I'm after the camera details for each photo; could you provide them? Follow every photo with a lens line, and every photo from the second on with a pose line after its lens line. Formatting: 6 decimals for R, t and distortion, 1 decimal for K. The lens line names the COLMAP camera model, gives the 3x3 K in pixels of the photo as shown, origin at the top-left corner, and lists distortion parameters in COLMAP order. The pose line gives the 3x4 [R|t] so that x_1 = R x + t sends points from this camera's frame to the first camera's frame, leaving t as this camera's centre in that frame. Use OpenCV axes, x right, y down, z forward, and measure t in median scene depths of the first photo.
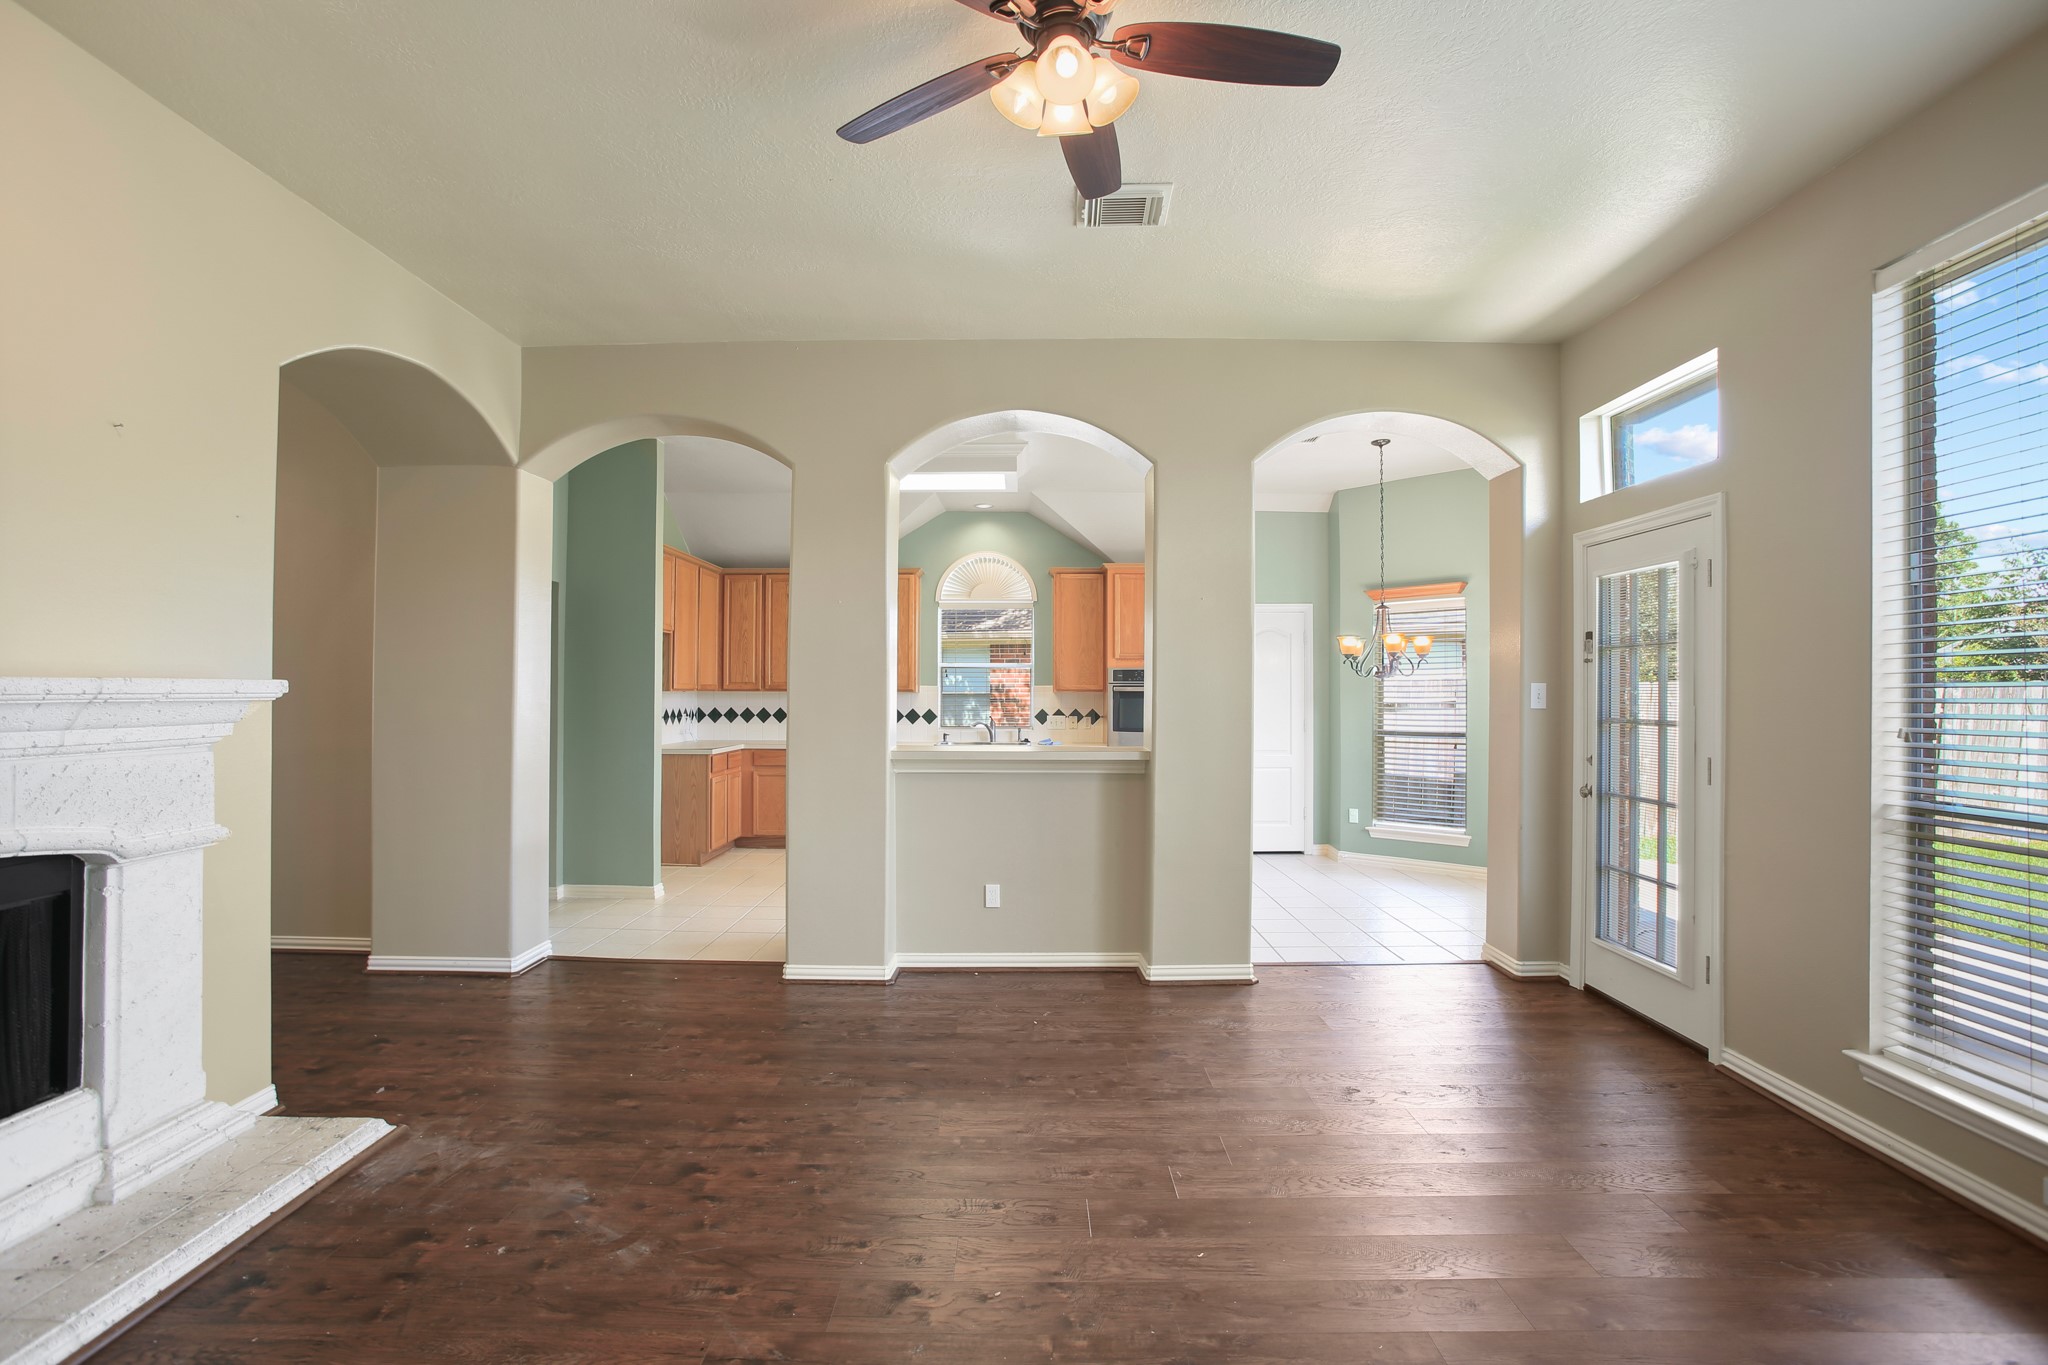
lens RADIAL K [[942.5, 0, 1012.9], [0, 942.5, 687.8], [0, 0, 1]] dist [-0.005579, 0.002144]
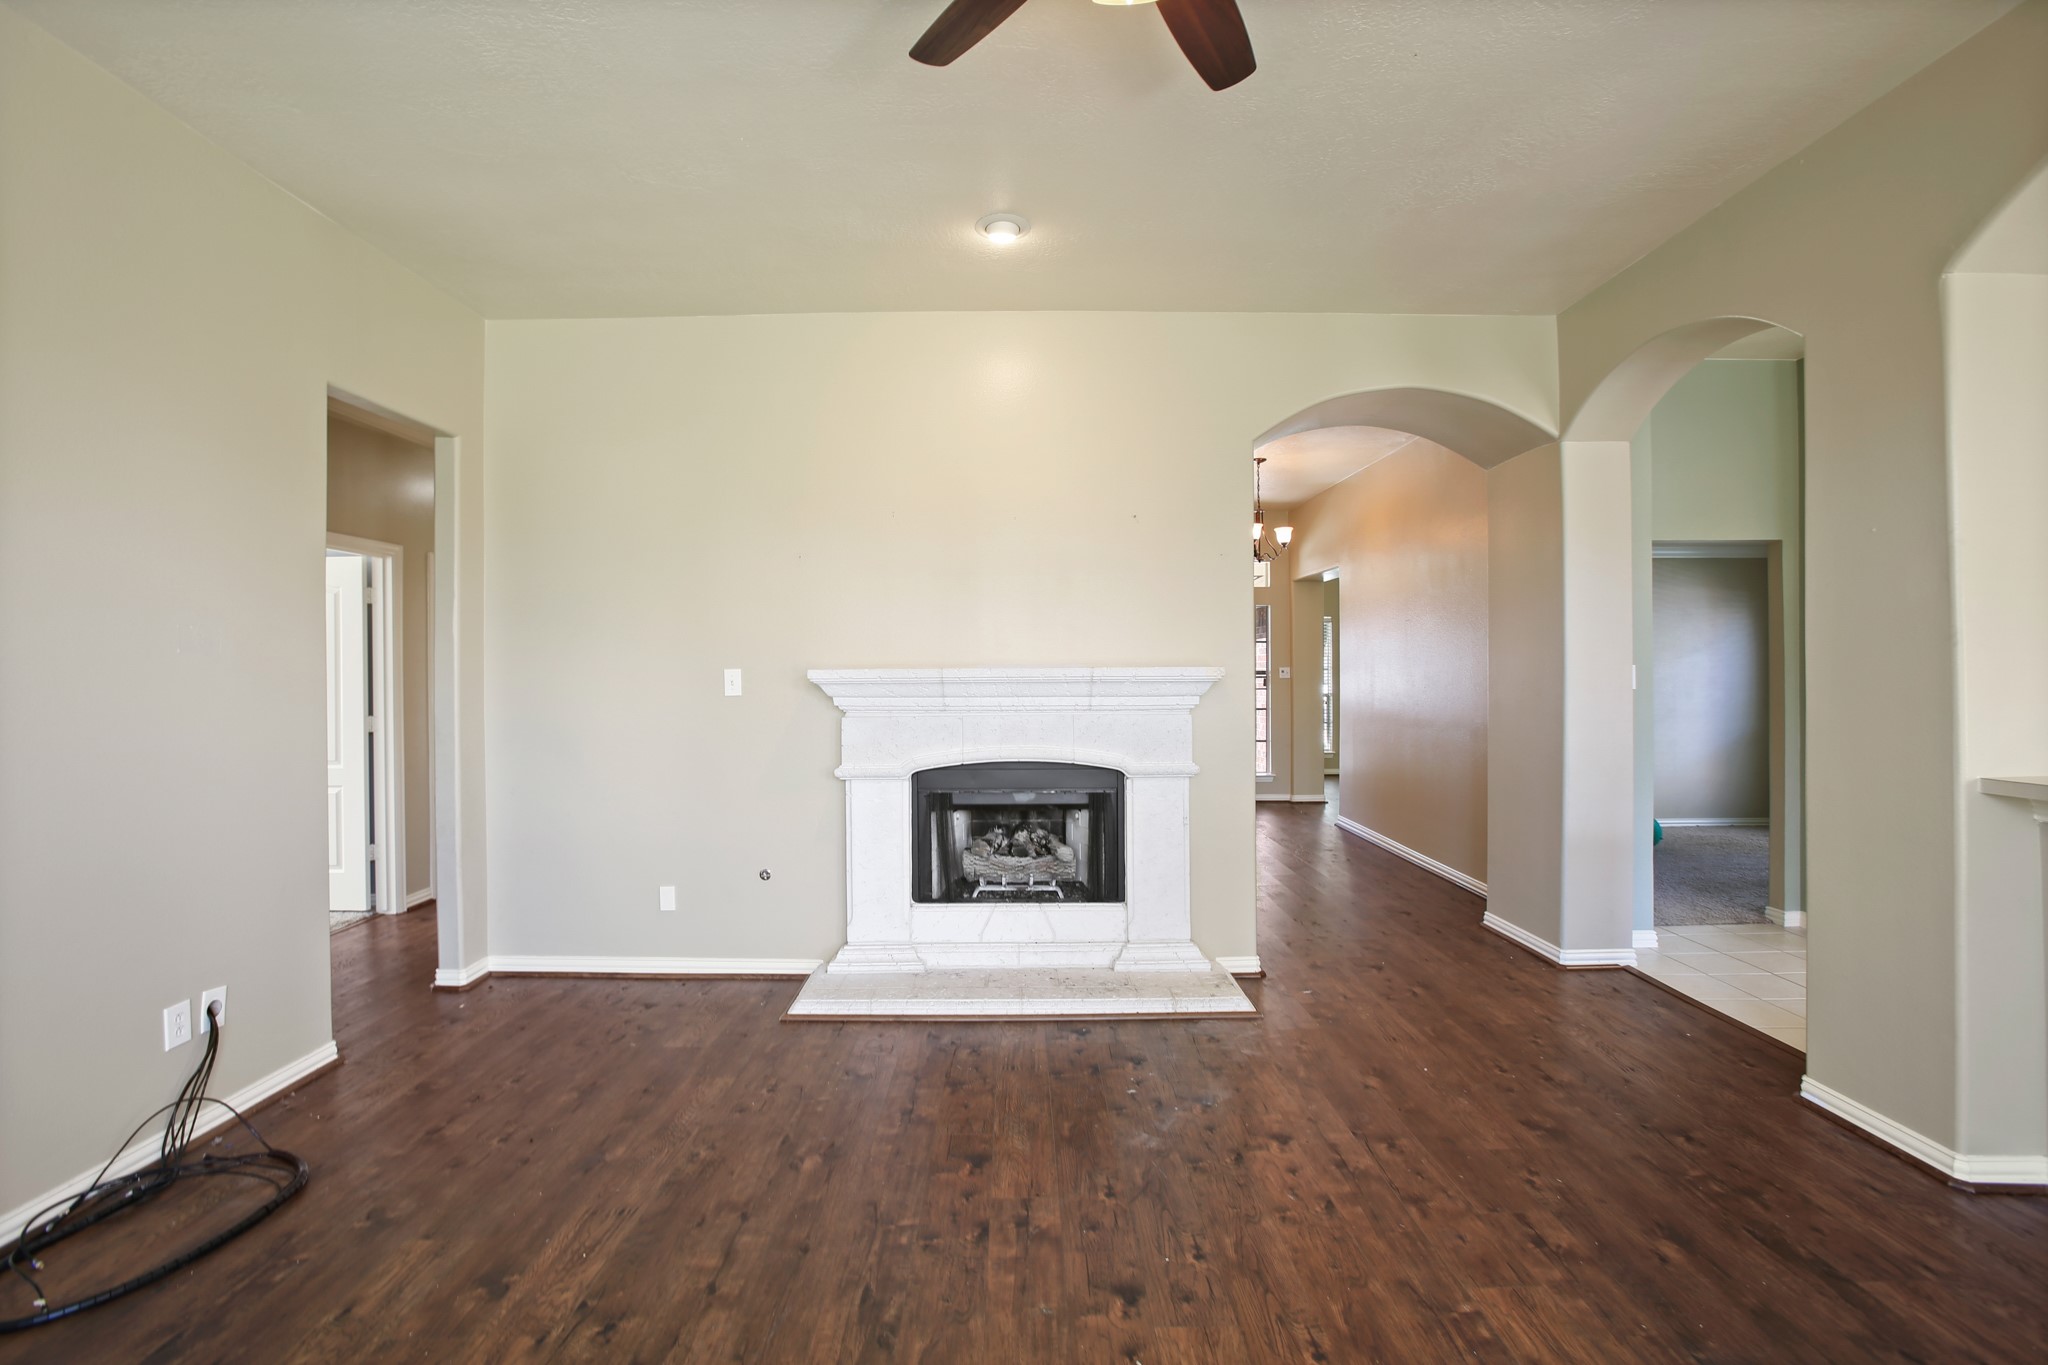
lens RADIAL K [[942.5, 0, 1014.2], [0, 942.5, 682.8], [0, 0, 1]] dist [-0.005579, 0.002144]
pose [[0.001587, -0.001145, -0.999998, 0.682072], [0.015248, 0.999883, -0.001121, 0.014005], [0.999882, -0.015247, 0.001605, 0.718430]]
